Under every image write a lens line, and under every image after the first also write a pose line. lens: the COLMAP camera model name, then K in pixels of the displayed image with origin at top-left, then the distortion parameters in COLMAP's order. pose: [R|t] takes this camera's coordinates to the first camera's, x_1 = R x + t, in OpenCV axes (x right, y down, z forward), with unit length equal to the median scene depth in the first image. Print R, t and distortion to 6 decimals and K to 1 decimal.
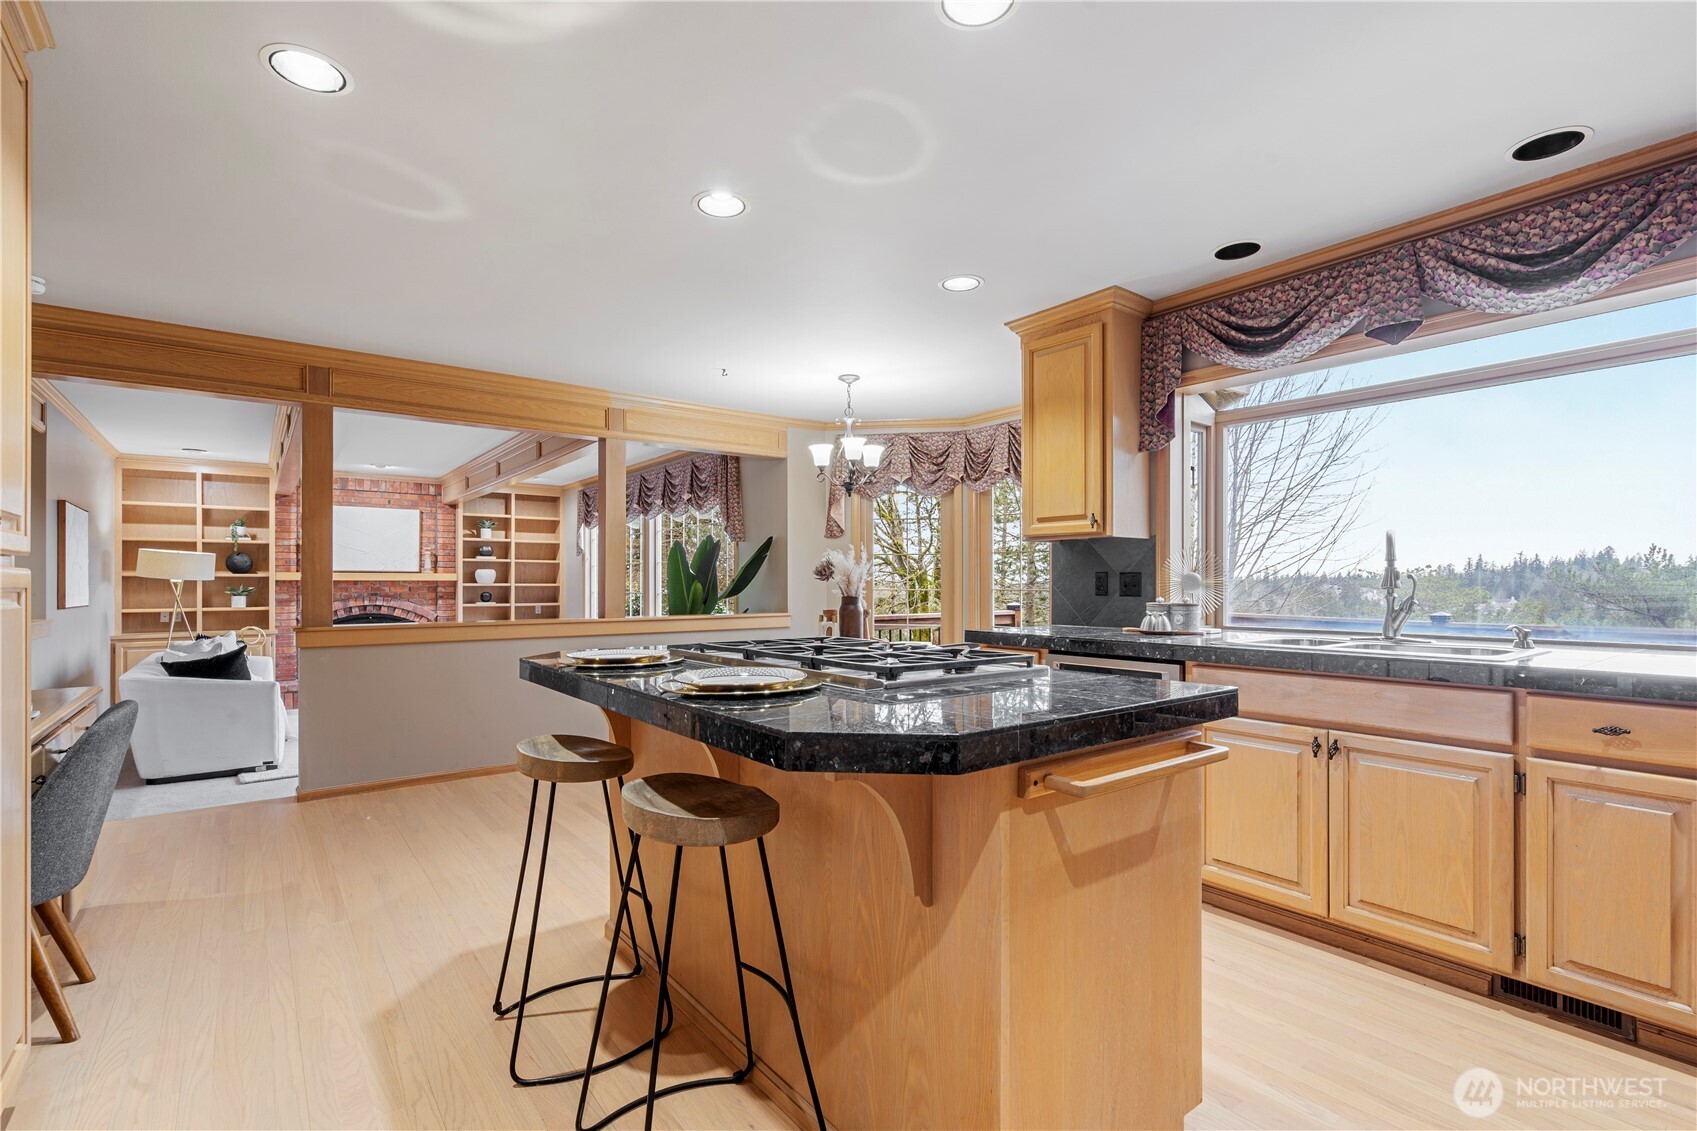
lens RADIAL K [[771.3, 0, 851.7], [0, 771.3, 586.1], [0, 0, 1]] dist [-0.014816, 0.004519]
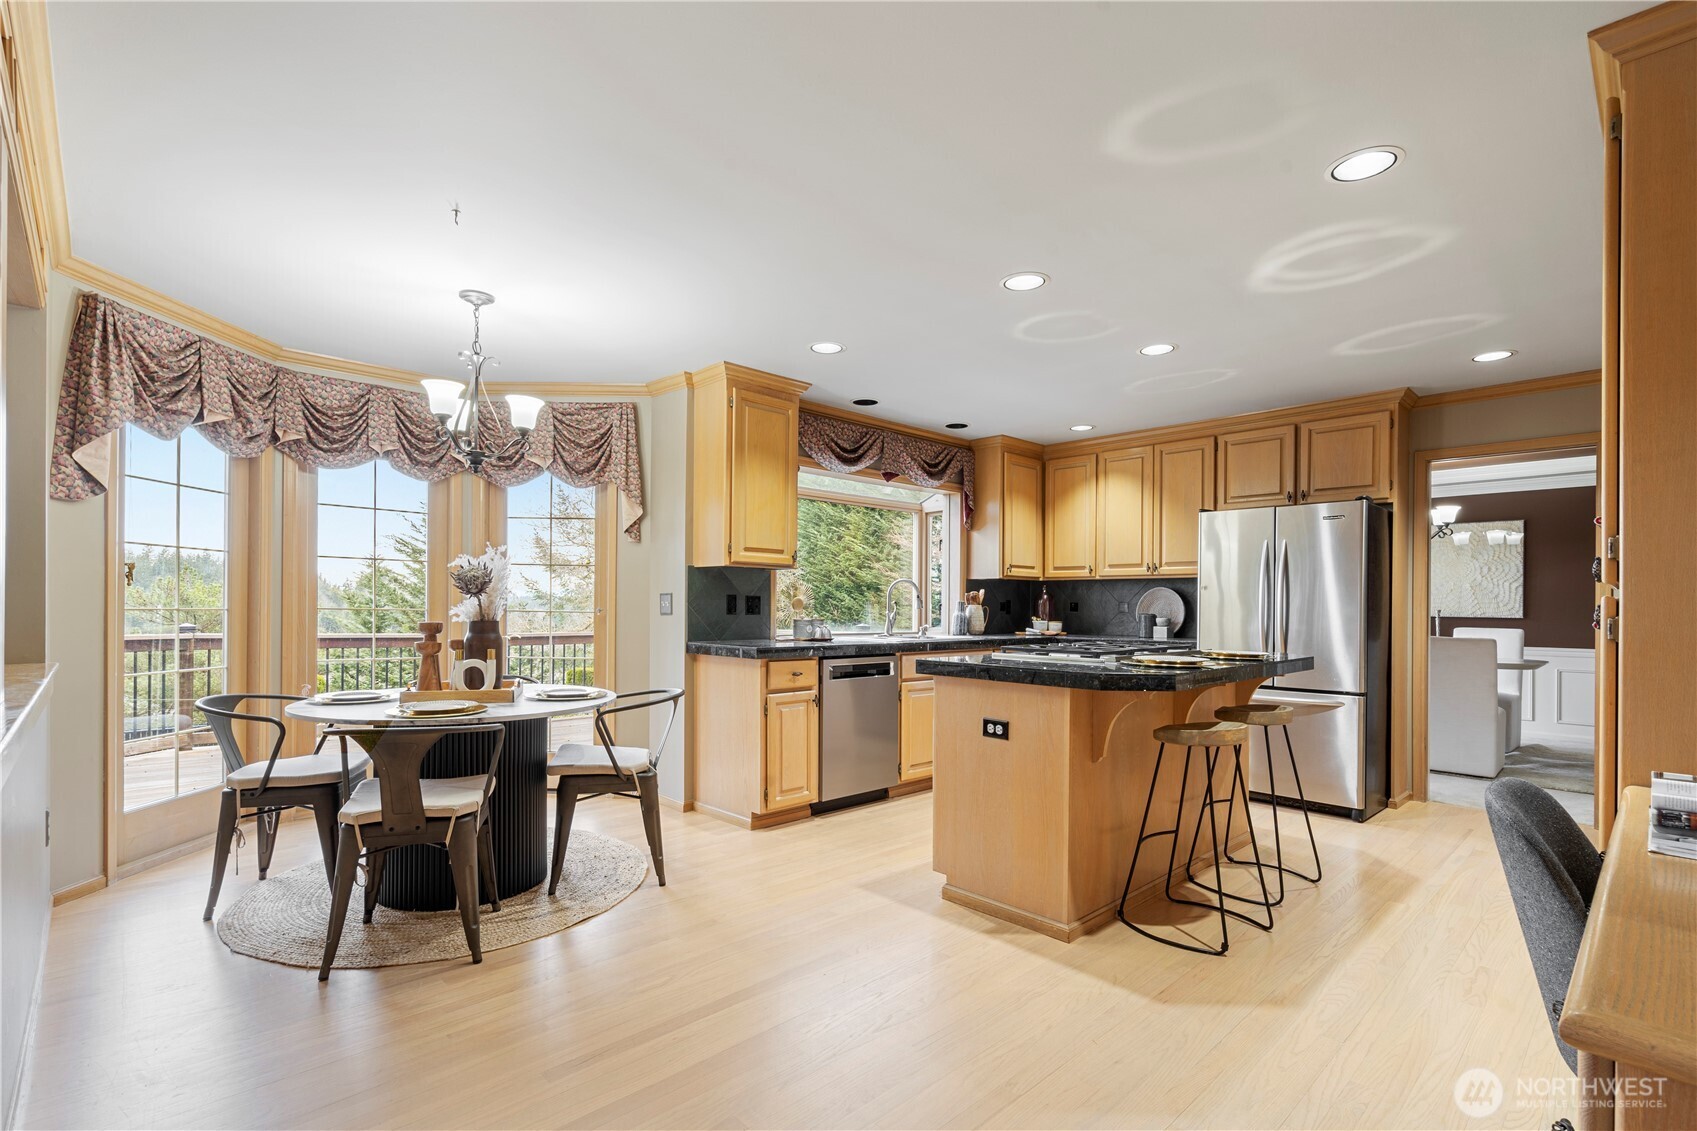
lens RADIAL K [[771.3, 0, 837.5], [0, 771.3, 608.4], [0, 0, 1]] dist [-0.014816, 0.004519]
pose [[-0.083211, -0.004447, 0.996522, -0.543222], [-0.005792, 0.999975, 0.003979, -0.001419], [-0.996515, -0.005441, -0.083235, 0.569756]]
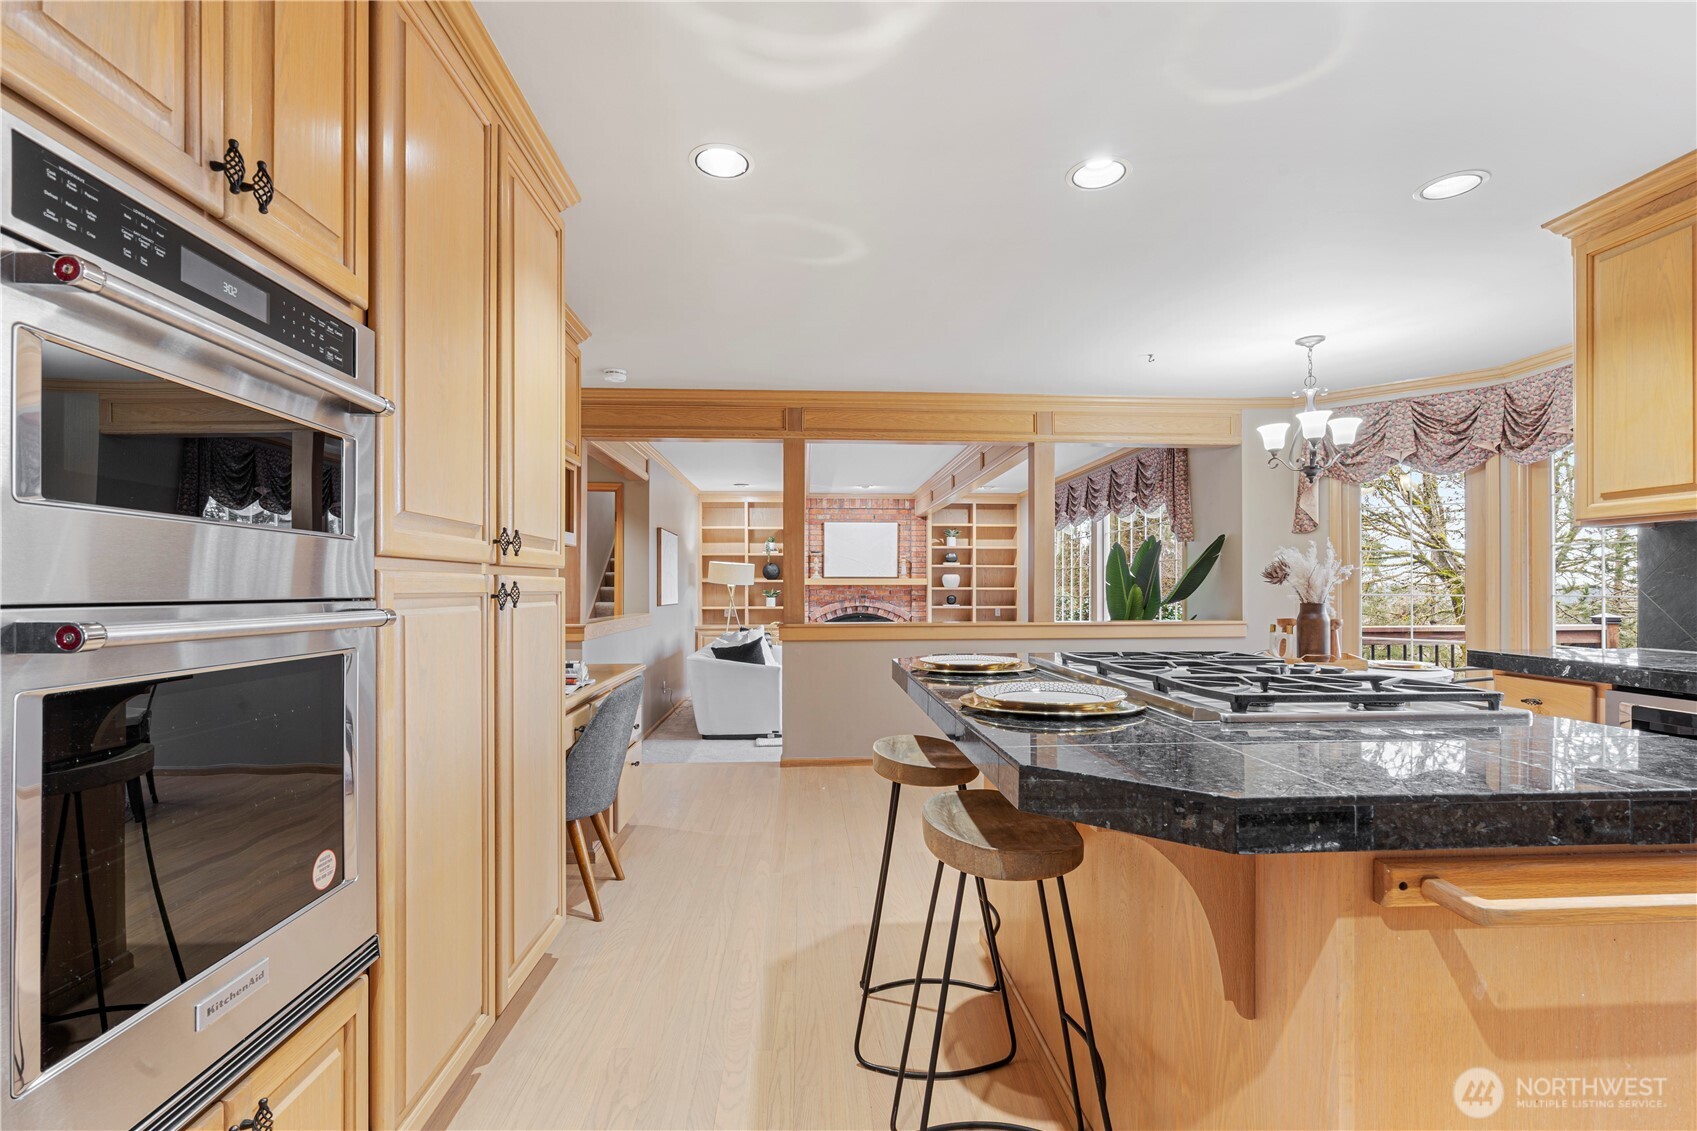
lens RADIAL K [[771.3, 0, 859.0], [0, 771.3, 588.9], [0, 0, 1]] dist [-0.014816, 0.004519]
pose [[0.829887, 0.001124, -0.557930, 0.042332], [-0.001810, 0.999998, -0.000677, -0.000574], [0.557928, 0.001572, 0.829888, 0.034634]]
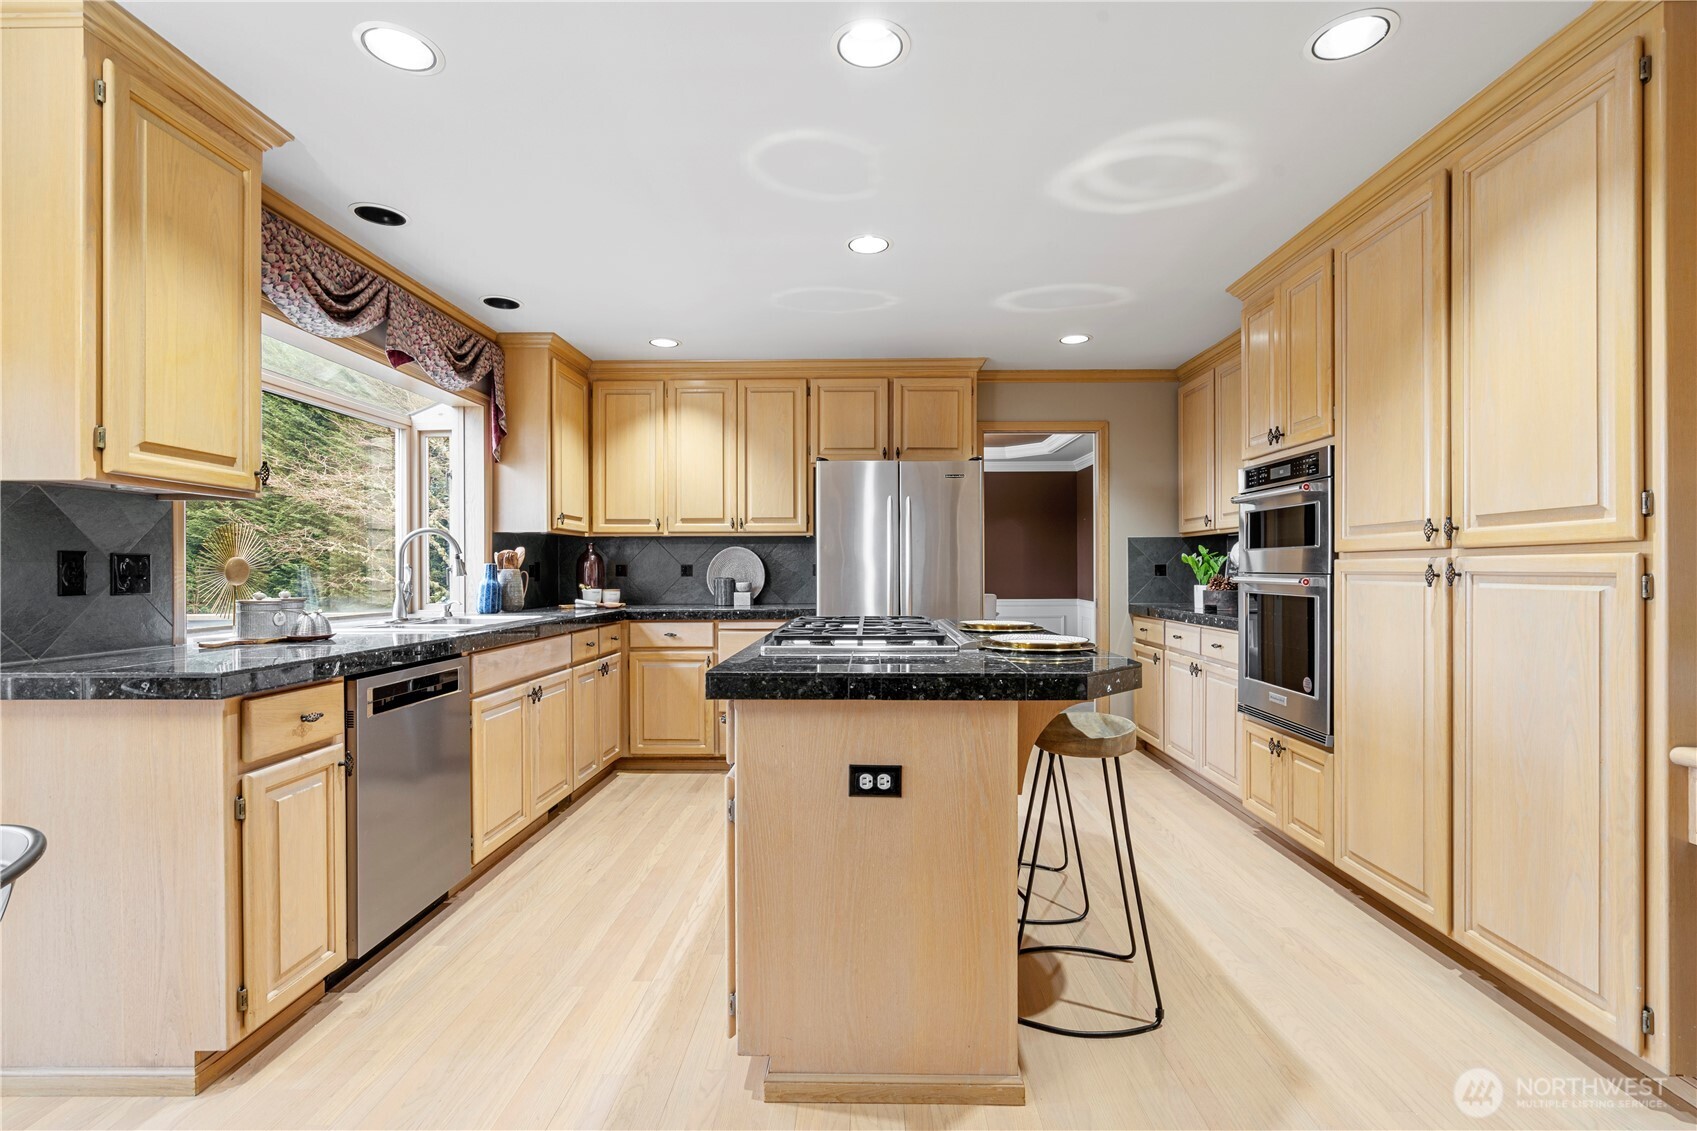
lens RADIAL K [[771.3, 0, 848.9], [0, 771.3, 569.3], [0, 0, 1]] dist [-0.014816, 0.004519]
pose [[-0.772947, 0.003530, 0.634460, -0.252828], [0.004627, 0.999989, 0.000072, -0.001684], [-0.634453, 0.002991, -0.772955, 0.650063]]
